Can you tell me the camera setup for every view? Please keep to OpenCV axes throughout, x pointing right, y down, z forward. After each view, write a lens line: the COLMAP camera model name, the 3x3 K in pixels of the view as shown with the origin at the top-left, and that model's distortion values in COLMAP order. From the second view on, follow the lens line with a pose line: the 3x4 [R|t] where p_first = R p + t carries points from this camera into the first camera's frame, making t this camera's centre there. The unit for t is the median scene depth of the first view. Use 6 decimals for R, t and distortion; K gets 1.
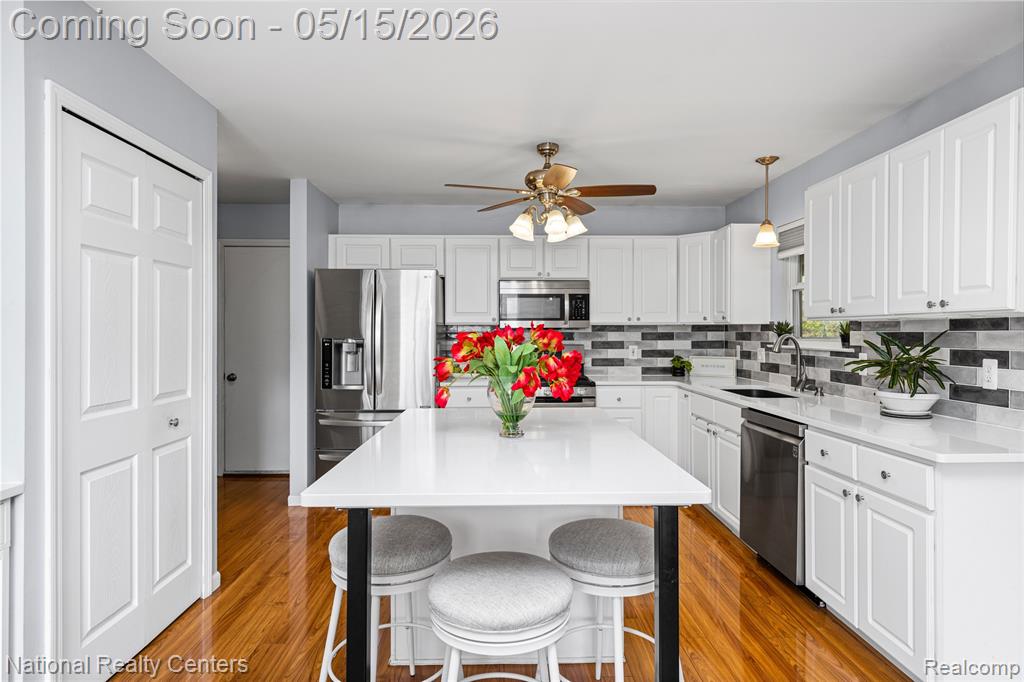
lens RADIAL K [[553.6, 0, 511.4], [0, 553.6, 334.0], [0, 0, 1]] dist [-0.002625, -0.001654]
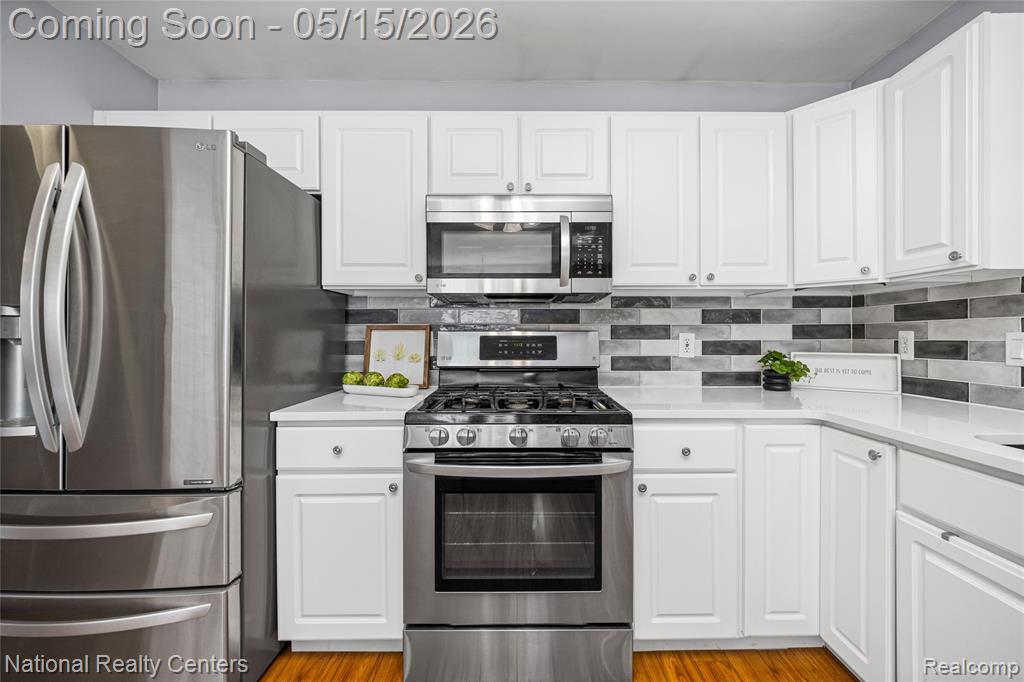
lens RADIAL K [[404.3, 0, 525.2], [0, 404.3, 332.6], [0, 0, 1]] dist [-0.005617, -0.000459]
pose [[0.999886, -0.000196, -0.015092, 0.070124], [0.000013, 0.999926, -0.012157, 0.027387], [0.015094, 0.012155, 0.999812, 0.645627]]
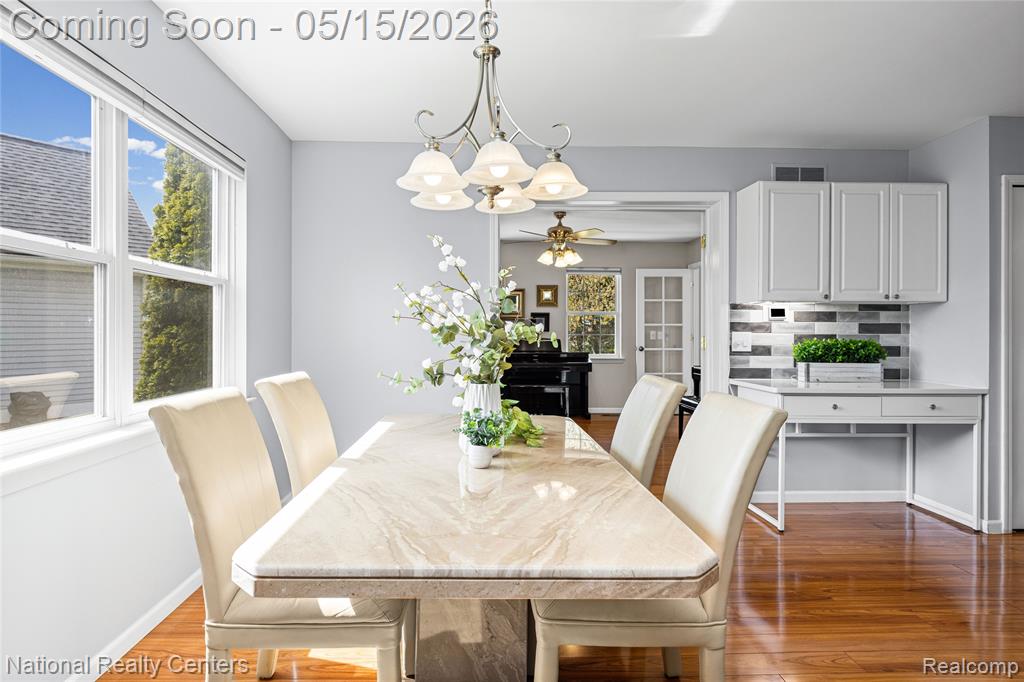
lens RADIAL K [[553.6, 0, 498.9], [0, 553.6, 331.6], [0, 0, 1]] dist [-0.002625, -0.001654]
pose [[0.006501, -0.002377, -0.999976, 0.374567], [-0.003065, 0.999992, -0.002397, 0.028431], [0.999974, 0.003081, 0.006493, -0.263885]]
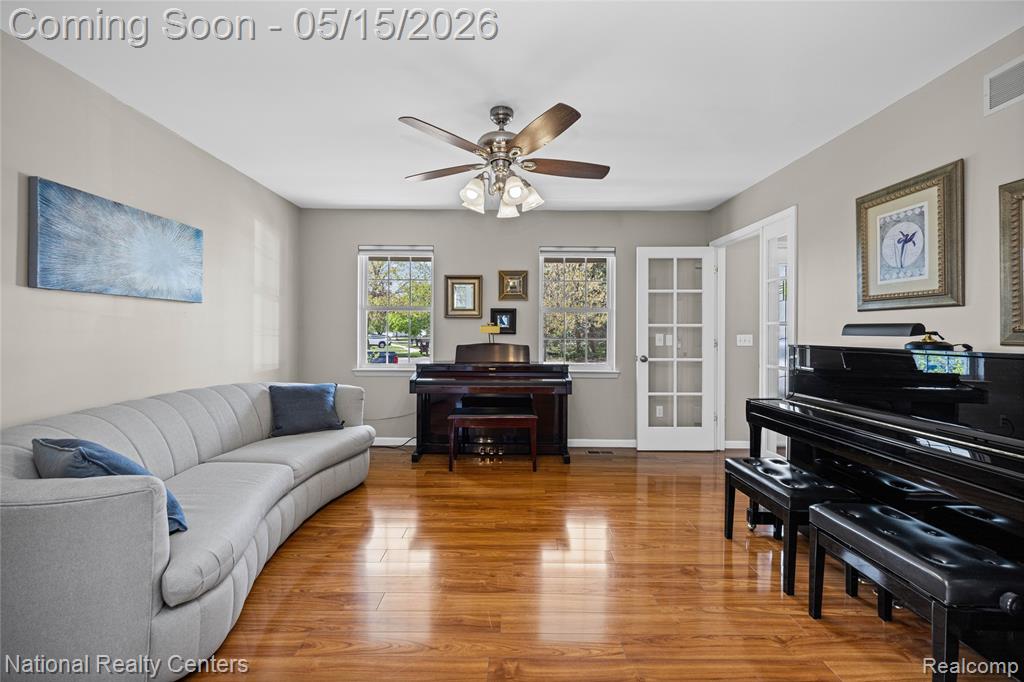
lens RADIAL K [[404.3, 0, 507.4], [0, 404.3, 331.1], [0, 0, 1]] dist [-0.005617, -0.000459]
pose [[-0.031666, -0.006961, -0.999474, -0.395464], [-0.005164, 0.999964, -0.006800, 0.022697], [0.999485, 0.004946, -0.031701, -0.093441]]
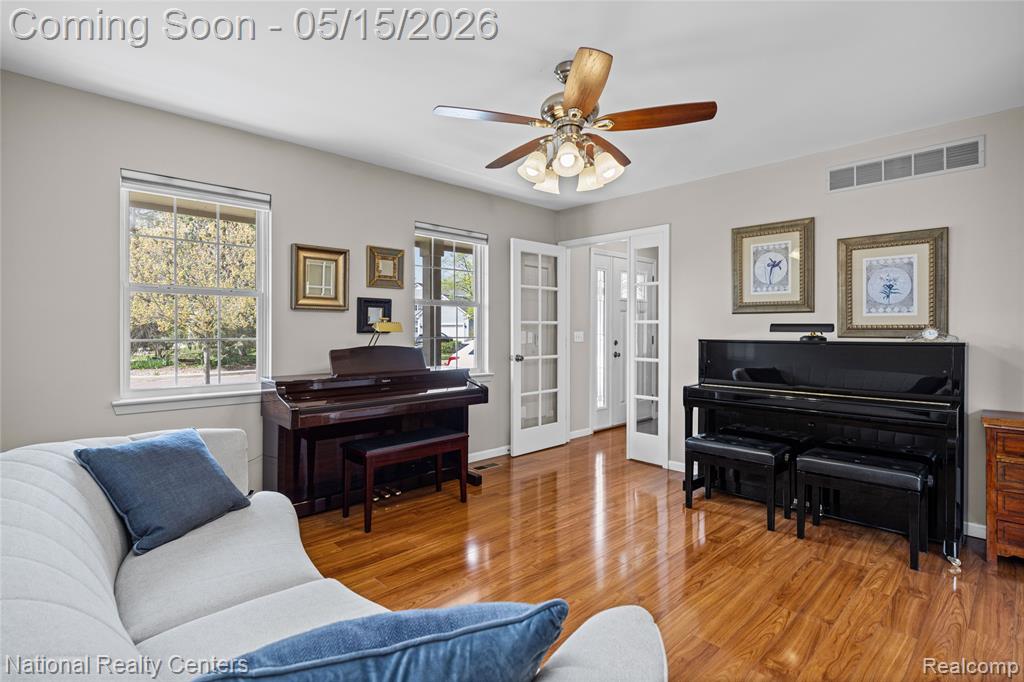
lens RADIAL K [[484.2, 0, 496.0], [0, 484.2, 328.6], [0, 0, 1]] dist [-0.006642, -0.001548]
pose [[0.654745, -0.004856, -0.755834, -0.559832], [0.001801, 0.999987, -0.004864, 0.020423], [0.755848, 0.001824, 0.654745, -0.491715]]
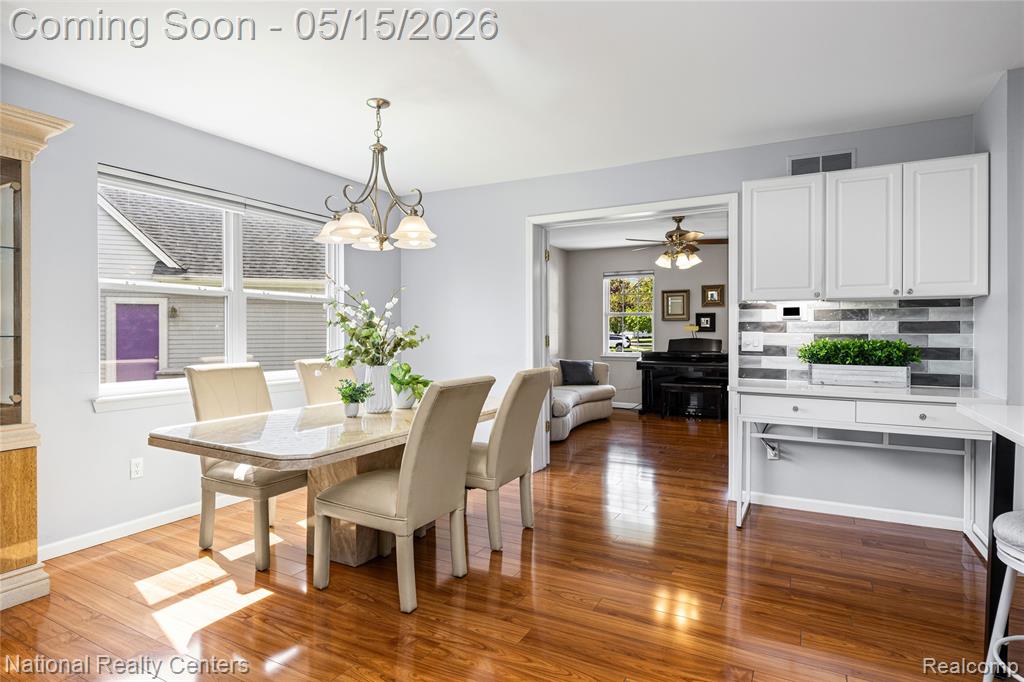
lens RADIAL K [[553.6, 0, 519.8], [0, 553.6, 334.1], [0, 0, 1]] dist [-0.002625, -0.001654]
pose [[-0.488586, 0.000306, -0.872516, 0.434906], [-0.002258, 0.999996, 0.001615, 0.028874], [0.872513, 0.002759, -0.488583, 0.193709]]
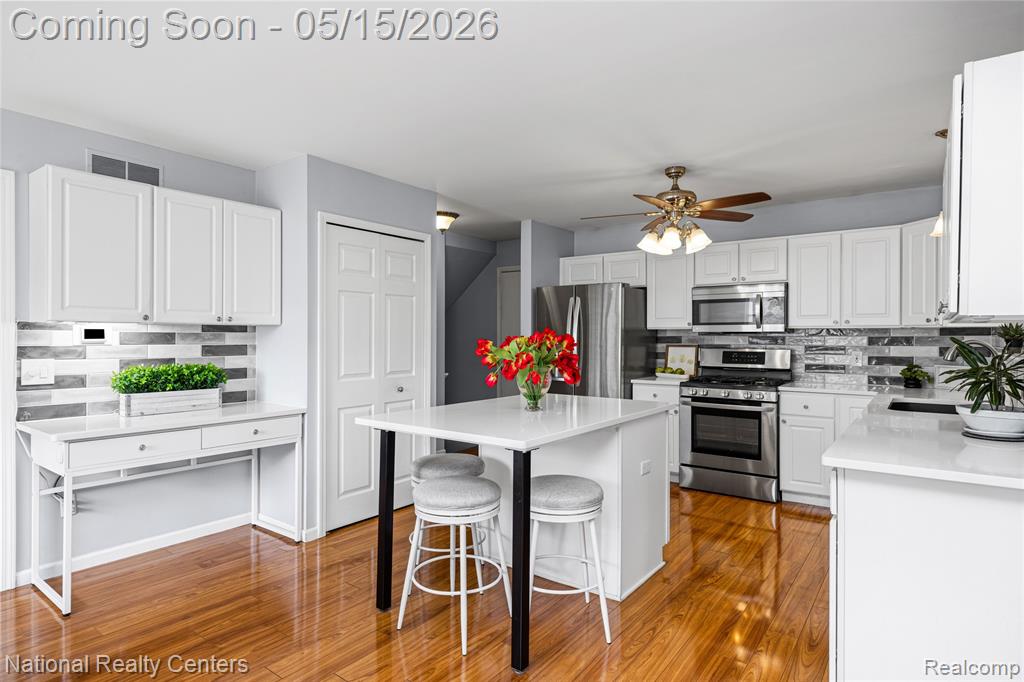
lens RADIAL K [[553.6, 0, 507.6], [0, 553.6, 339.9], [0, 0, 1]] dist [-0.002625, -0.001654]
pose [[0.783928, 0.005714, -0.620826, 0.362031], [-0.003175, 0.999981, 0.005196, -0.000197], [0.620844, -0.002102, 0.783931, -0.061817]]
